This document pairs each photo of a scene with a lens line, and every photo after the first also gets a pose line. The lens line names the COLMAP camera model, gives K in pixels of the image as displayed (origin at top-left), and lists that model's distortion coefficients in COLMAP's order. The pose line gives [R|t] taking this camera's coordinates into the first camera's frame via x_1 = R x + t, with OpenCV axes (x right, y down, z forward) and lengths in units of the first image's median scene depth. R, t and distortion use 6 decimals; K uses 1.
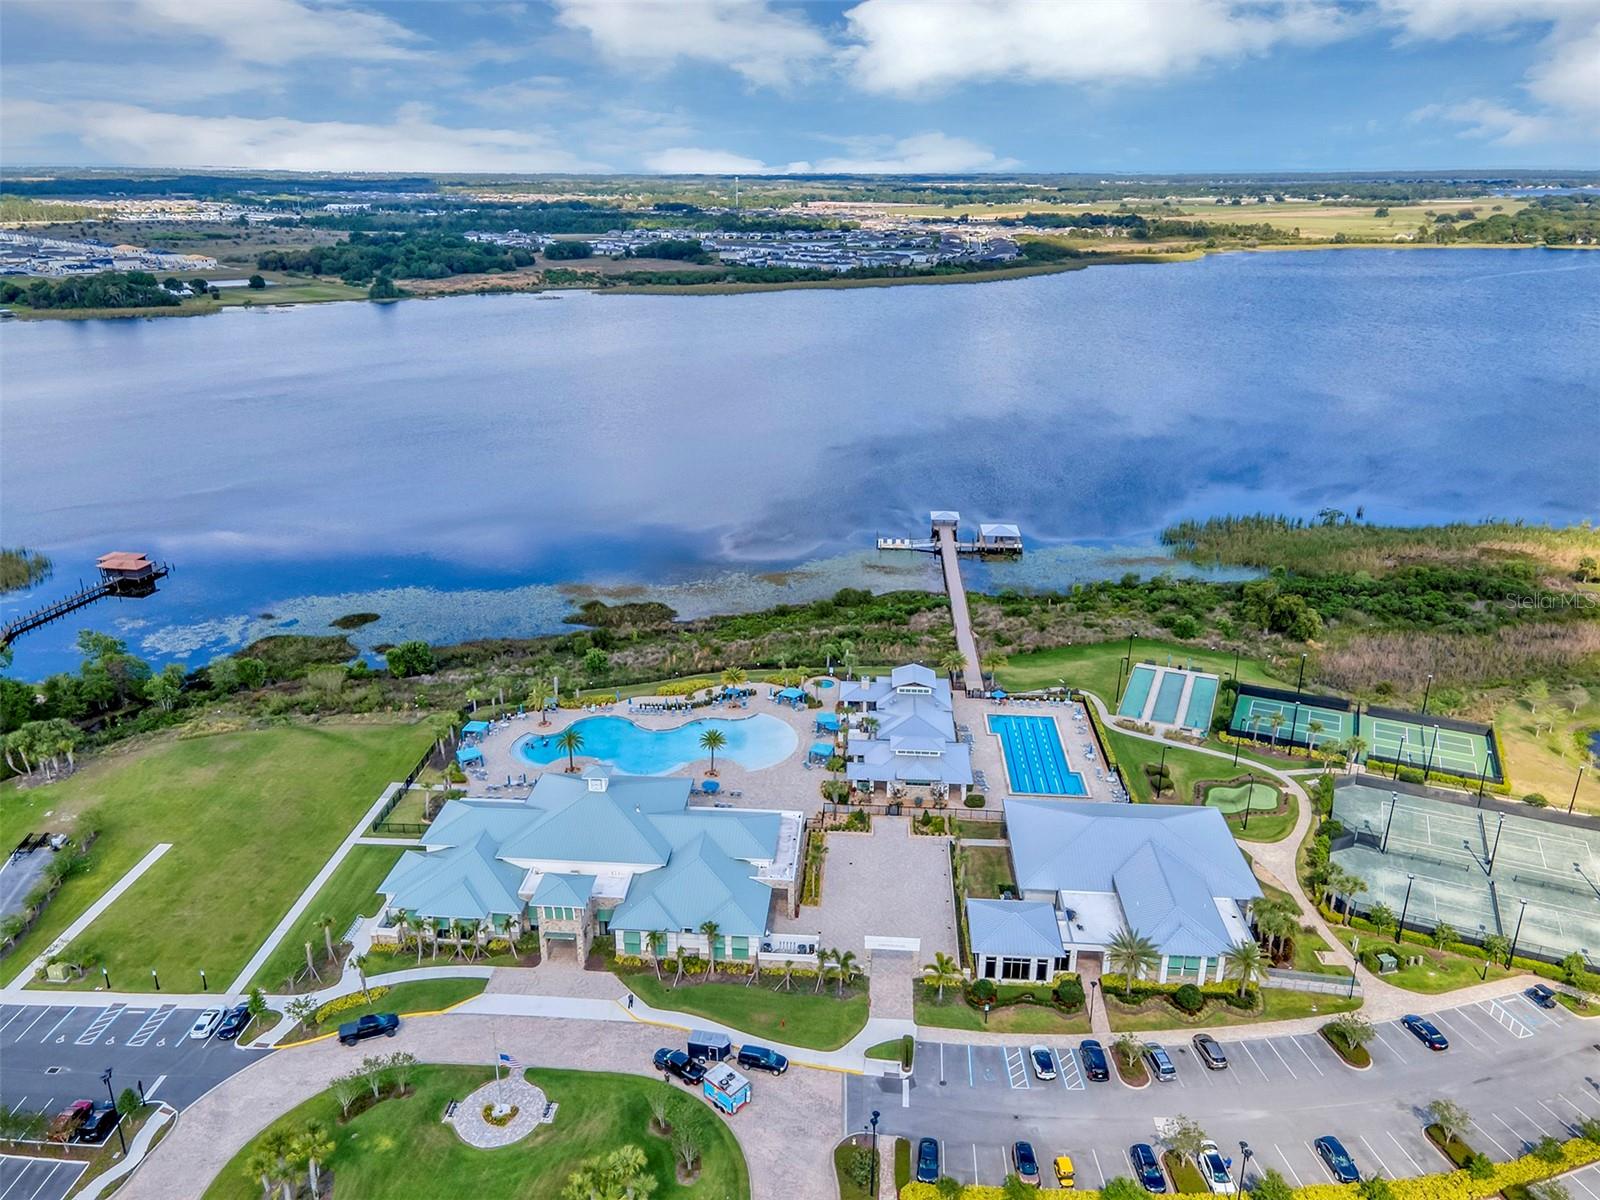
lens RADIAL K [[1157.3, 0, 823.9], [0, 1157.3, 599.6], [0, 0, 1]] dist [0.006487, 0.061576]
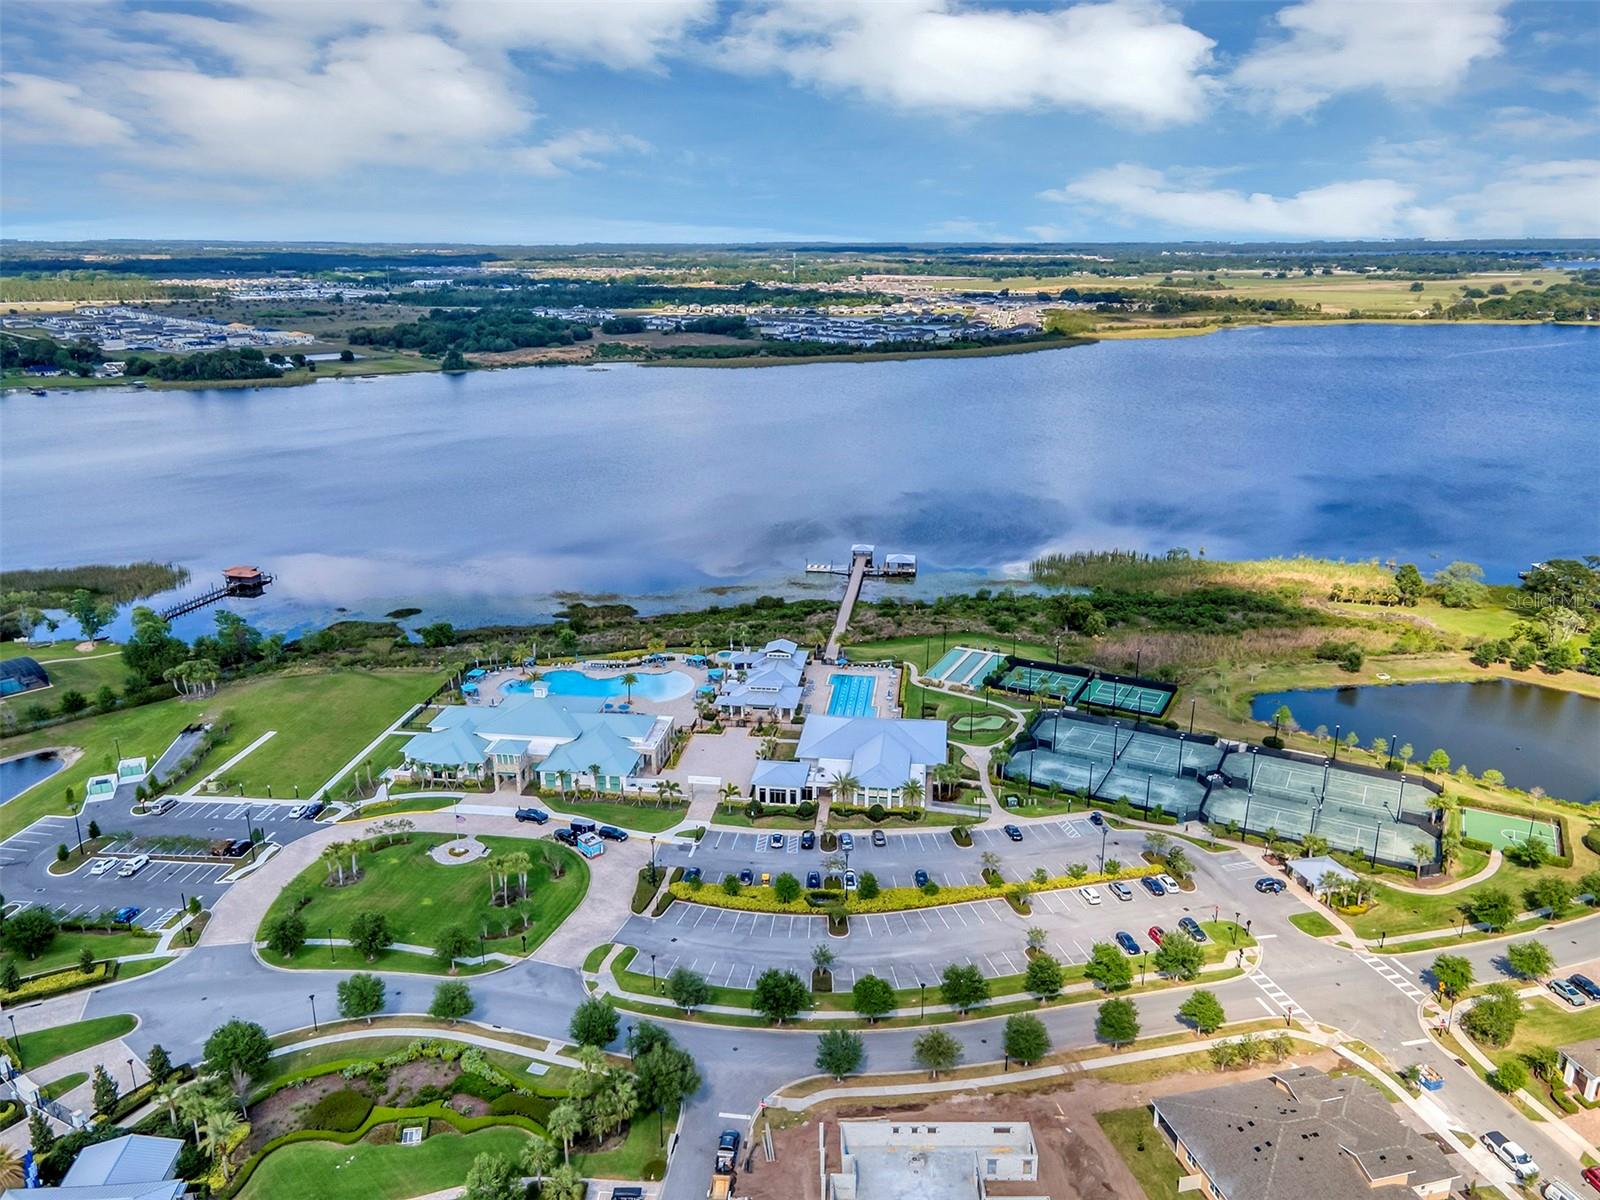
lens RADIAL K [[1157.3, 0, 823.9], [0, 1157.3, 599.6], [0, 0, 1]] dist [0.006487, 0.061576]
pose [[0.998315, 0.014306, -0.056233, 0.166032], [-0.017333, 0.998405, -0.053731, 0.066223], [0.055374, 0.054616, 0.996971, -0.334416]]
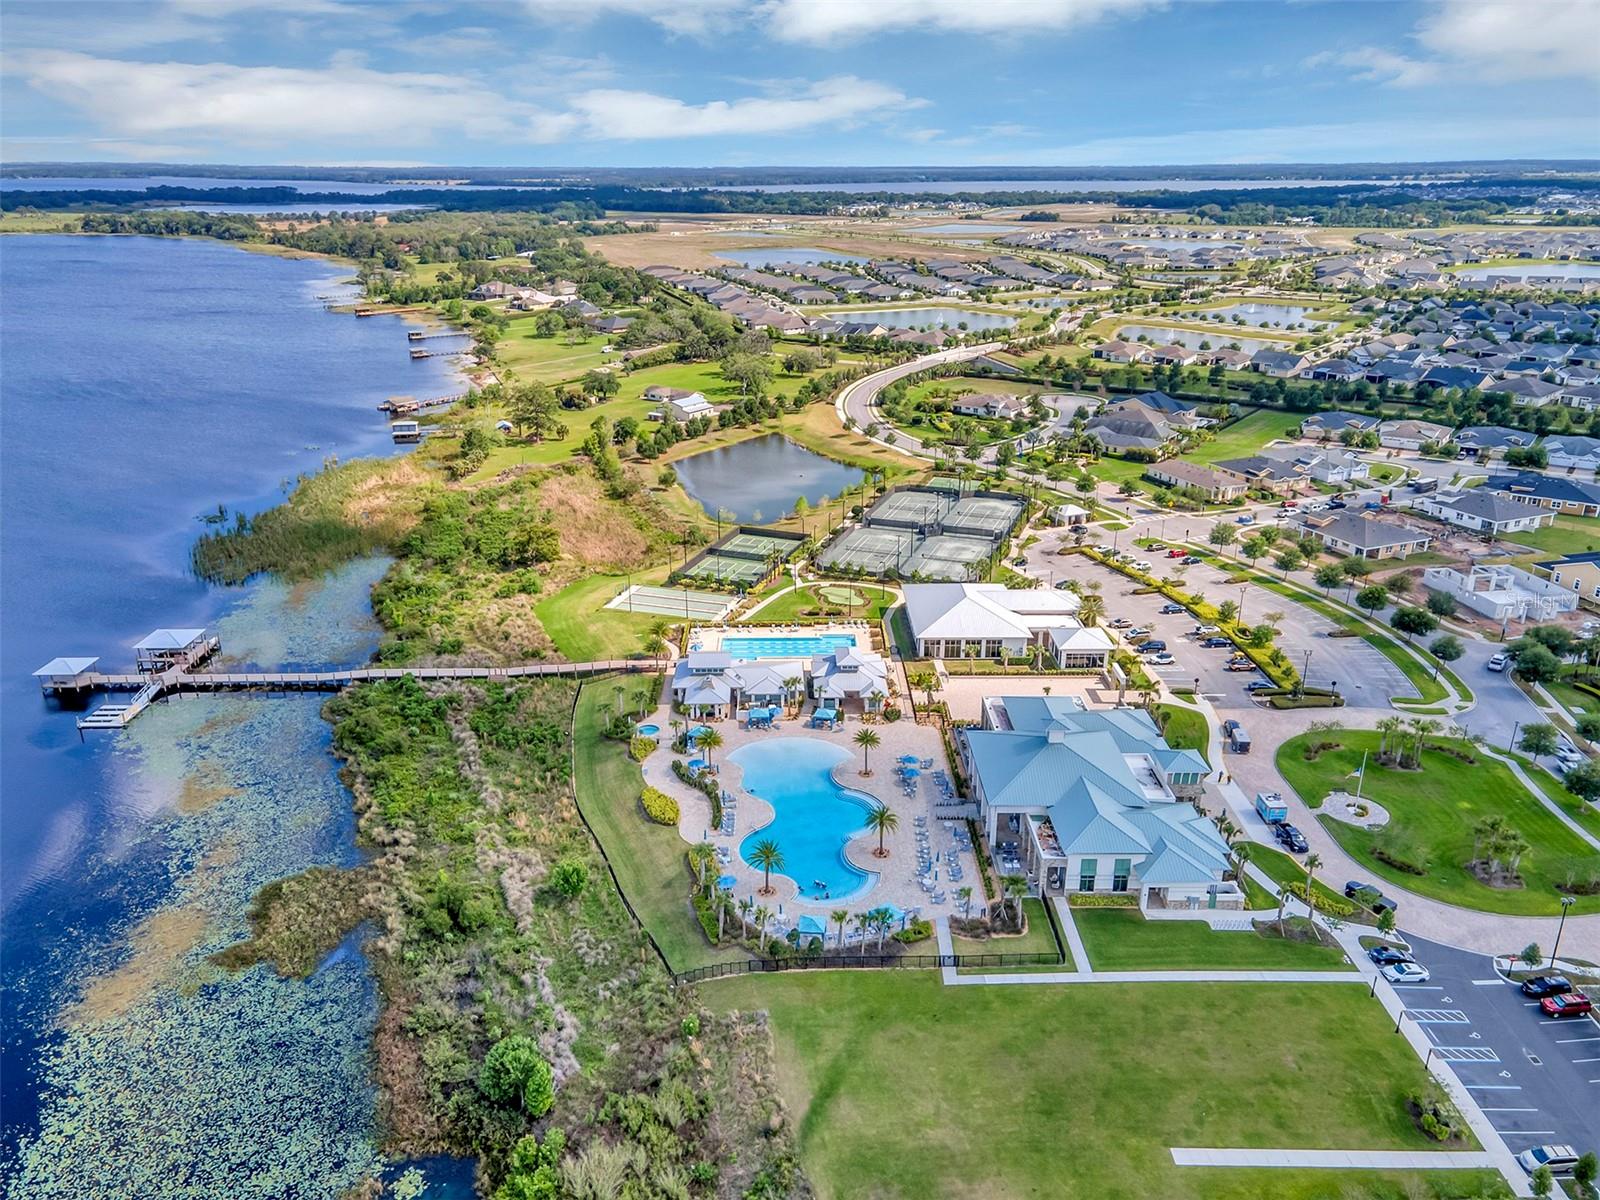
lens RADIAL K [[1157.3, 0, 823.9], [0, 1157.3, 599.6], [0, 0, 1]] dist [0.006487, 0.061576]
pose [[-0.071786, -0.356160, 0.931663, -0.669212], [0.350032, 0.865669, 0.357902, -0.235714], [-0.933983, 0.351804, 0.062524, 0.655818]]
